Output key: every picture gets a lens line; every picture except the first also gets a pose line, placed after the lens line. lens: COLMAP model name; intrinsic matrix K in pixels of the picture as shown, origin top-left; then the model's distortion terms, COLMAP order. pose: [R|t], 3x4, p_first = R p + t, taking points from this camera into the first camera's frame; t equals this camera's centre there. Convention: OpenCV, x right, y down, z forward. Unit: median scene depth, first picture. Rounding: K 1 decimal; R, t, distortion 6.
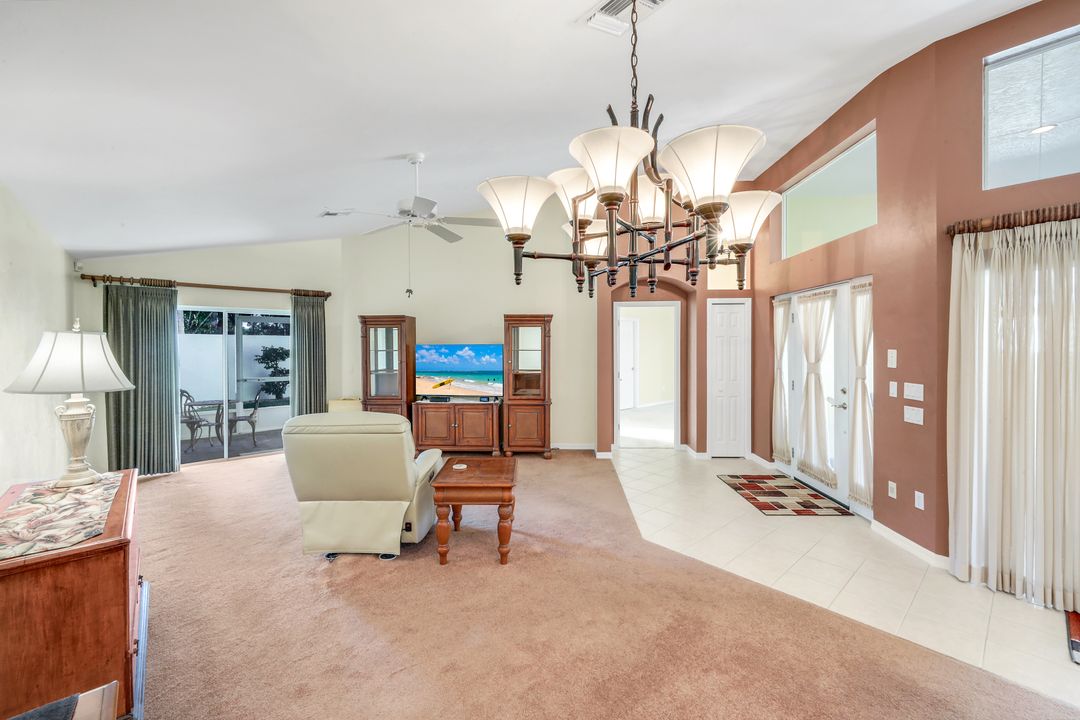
lens RADIAL K [[439.8, 0, 541.3], [0, 439.8, 352.3], [0, 0, 1]] dist [-0.007928, -0.000900]
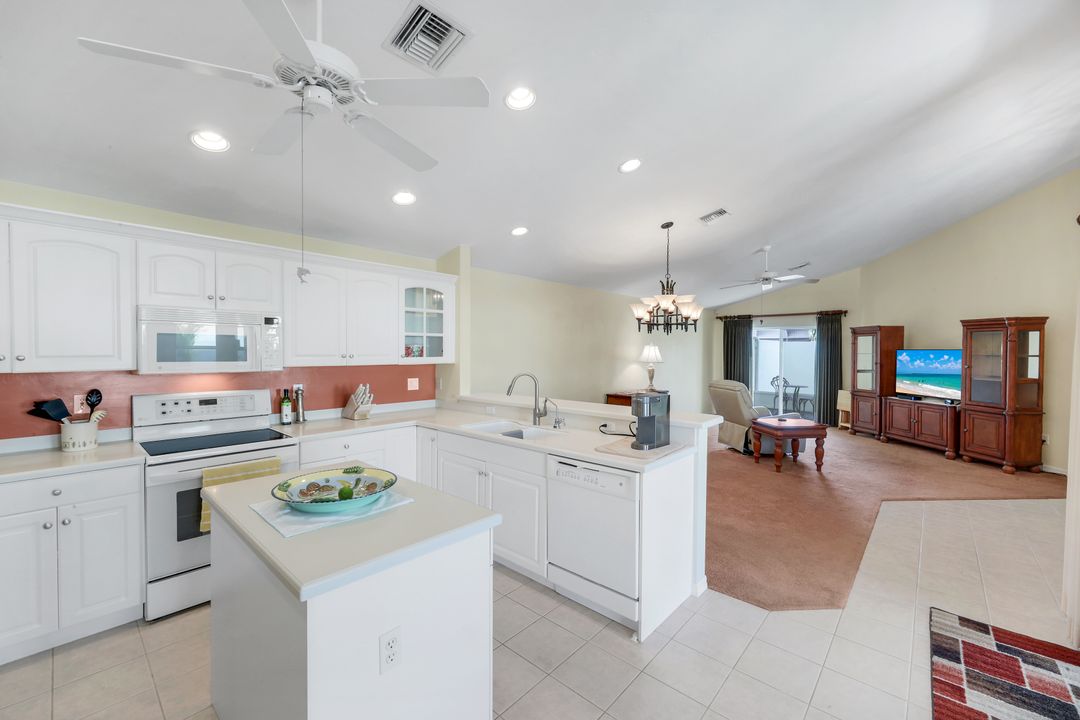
lens RADIAL K [[439.8, 0, 542.2], [0, 439.8, 357.5], [0, 0, 1]] dist [-0.007928, -0.000900]
pose [[0.128984, 0.021689, -0.991409, 1.092840], [-0.016438, 0.999670, 0.019731, -0.006579], [0.991510, 0.013751, 0.129298, -0.142796]]
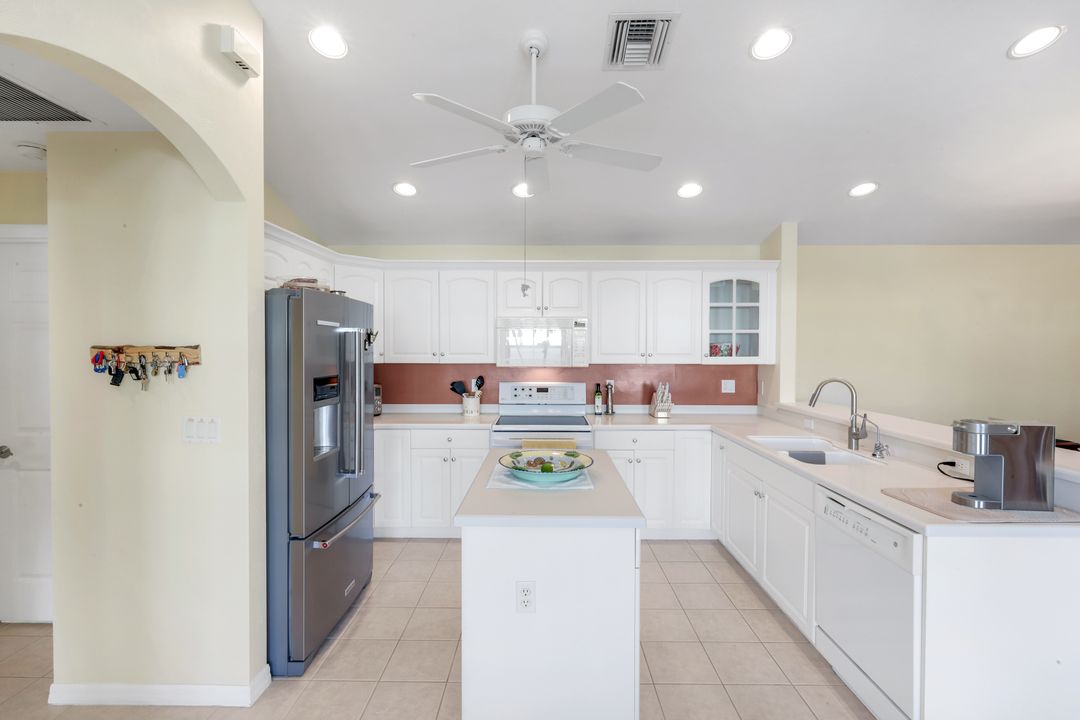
lens RADIAL K [[482.4, 0, 530.0], [0, 482.4, 355.4], [0, 0, 1]] dist [-0.008524, 0.001208]
pose [[-0.671304, 0.016054, -0.741008, 1.076935], [-0.005839, 0.999620, 0.026946, -0.009855], [0.741159, 0.022416, -0.670955, 0.059544]]
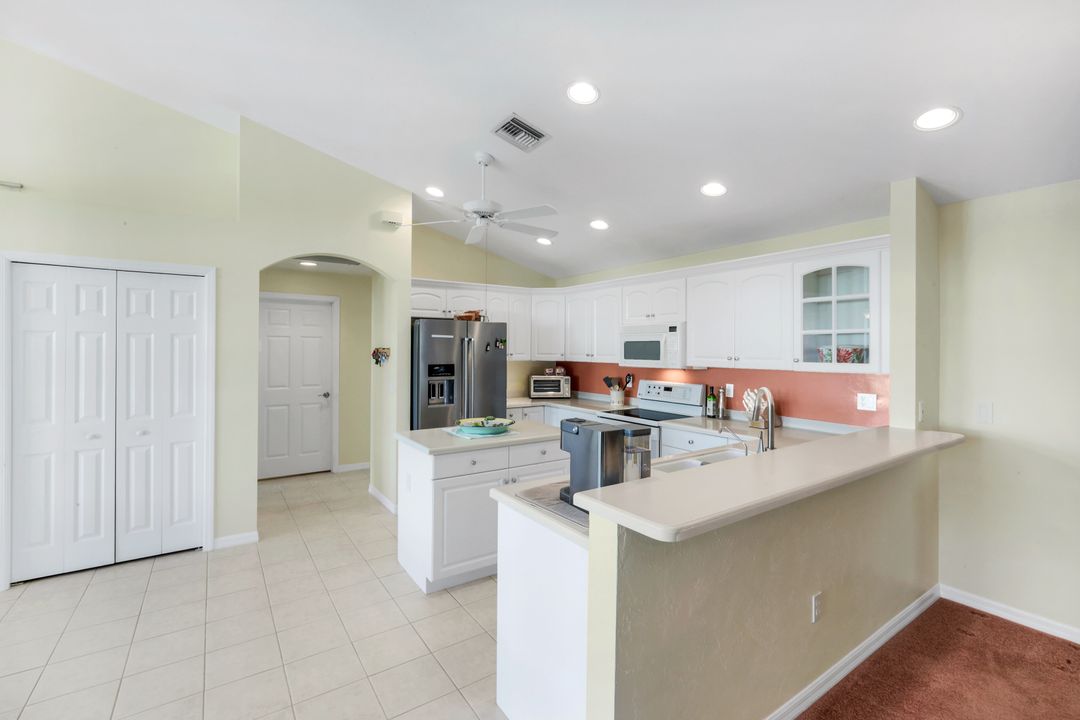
lens RADIAL K [[470.2, 0, 534.4], [0, 470.2, 349.1], [0, 0, 1]] dist [0.004835, 0.000843]
pose [[-0.993029, 0.000151, 0.117871, 0.502776], [0.001575, 0.999927, 0.011995, -0.015678], [-0.117861, 0.012097, -0.992956, 0.503269]]
